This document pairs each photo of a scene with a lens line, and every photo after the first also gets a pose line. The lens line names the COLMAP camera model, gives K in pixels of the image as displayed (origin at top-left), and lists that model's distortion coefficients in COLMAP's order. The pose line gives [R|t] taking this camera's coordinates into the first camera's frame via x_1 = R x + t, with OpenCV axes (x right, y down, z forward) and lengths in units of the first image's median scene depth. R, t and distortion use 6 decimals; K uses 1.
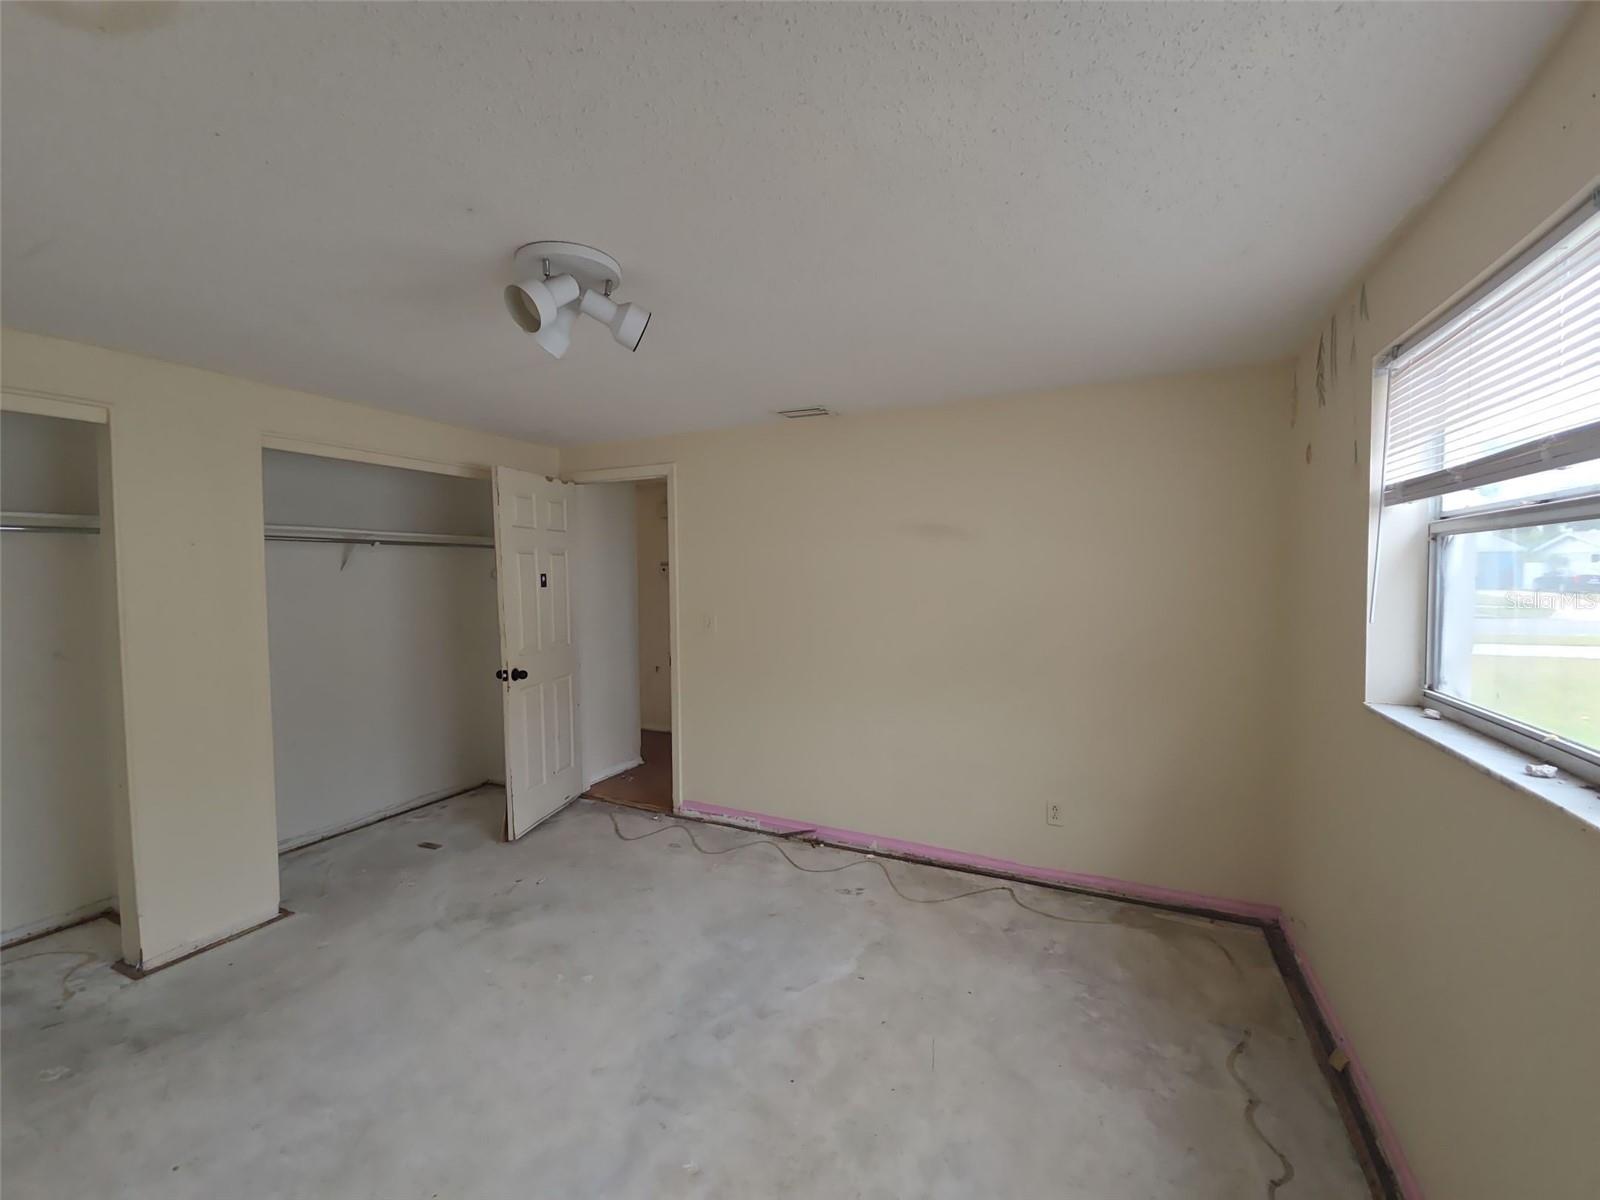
lens RADIAL K [[651.0, 0, 803.6], [0, 651.0, 596.8], [0, 0, 1]] dist [0.016644, -0.010956]
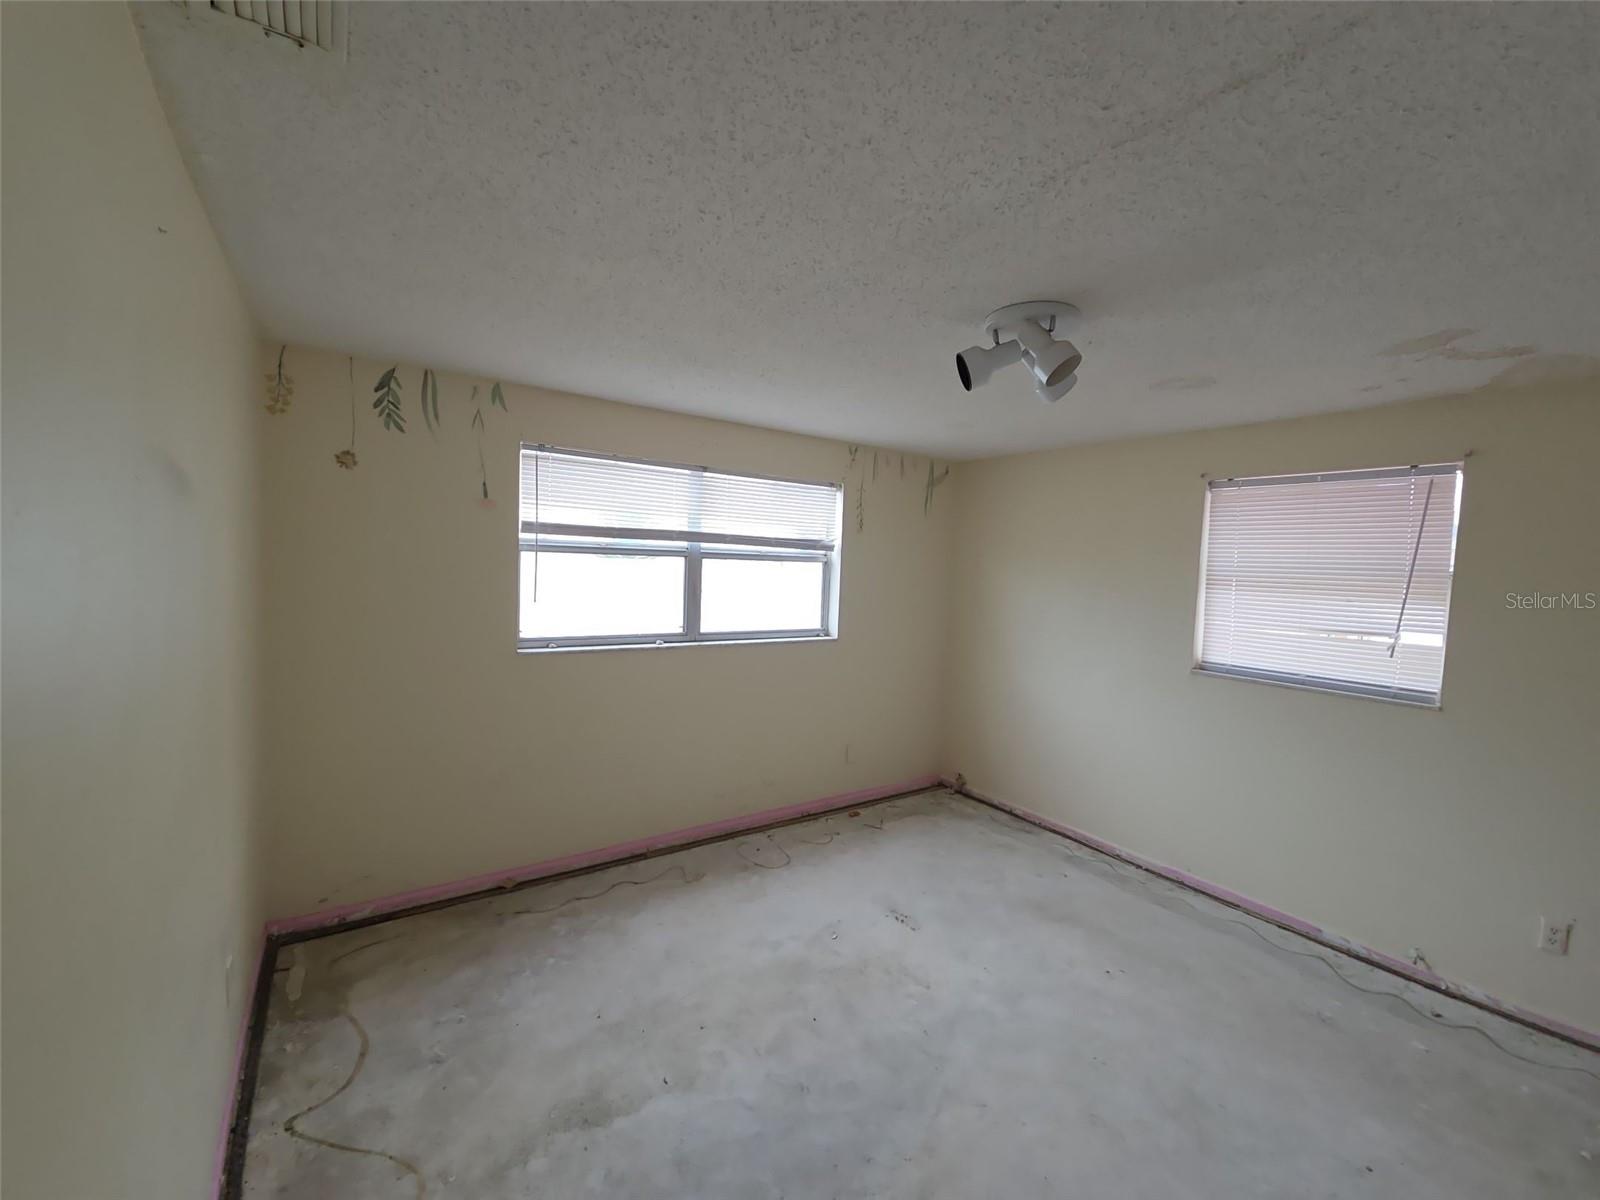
lens RADIAL K [[643.7, 0, 800.0], [0, 643.7, 600.0], [0, 0, 1]] dist [-0.000290, -0.000858]
pose [[-0.860708, -0.055905, 0.506020, -0.349524], [-0.014573, 0.996251, 0.085277, -0.072845], [-0.508890, 0.066024, -0.858296, 1.268309]]
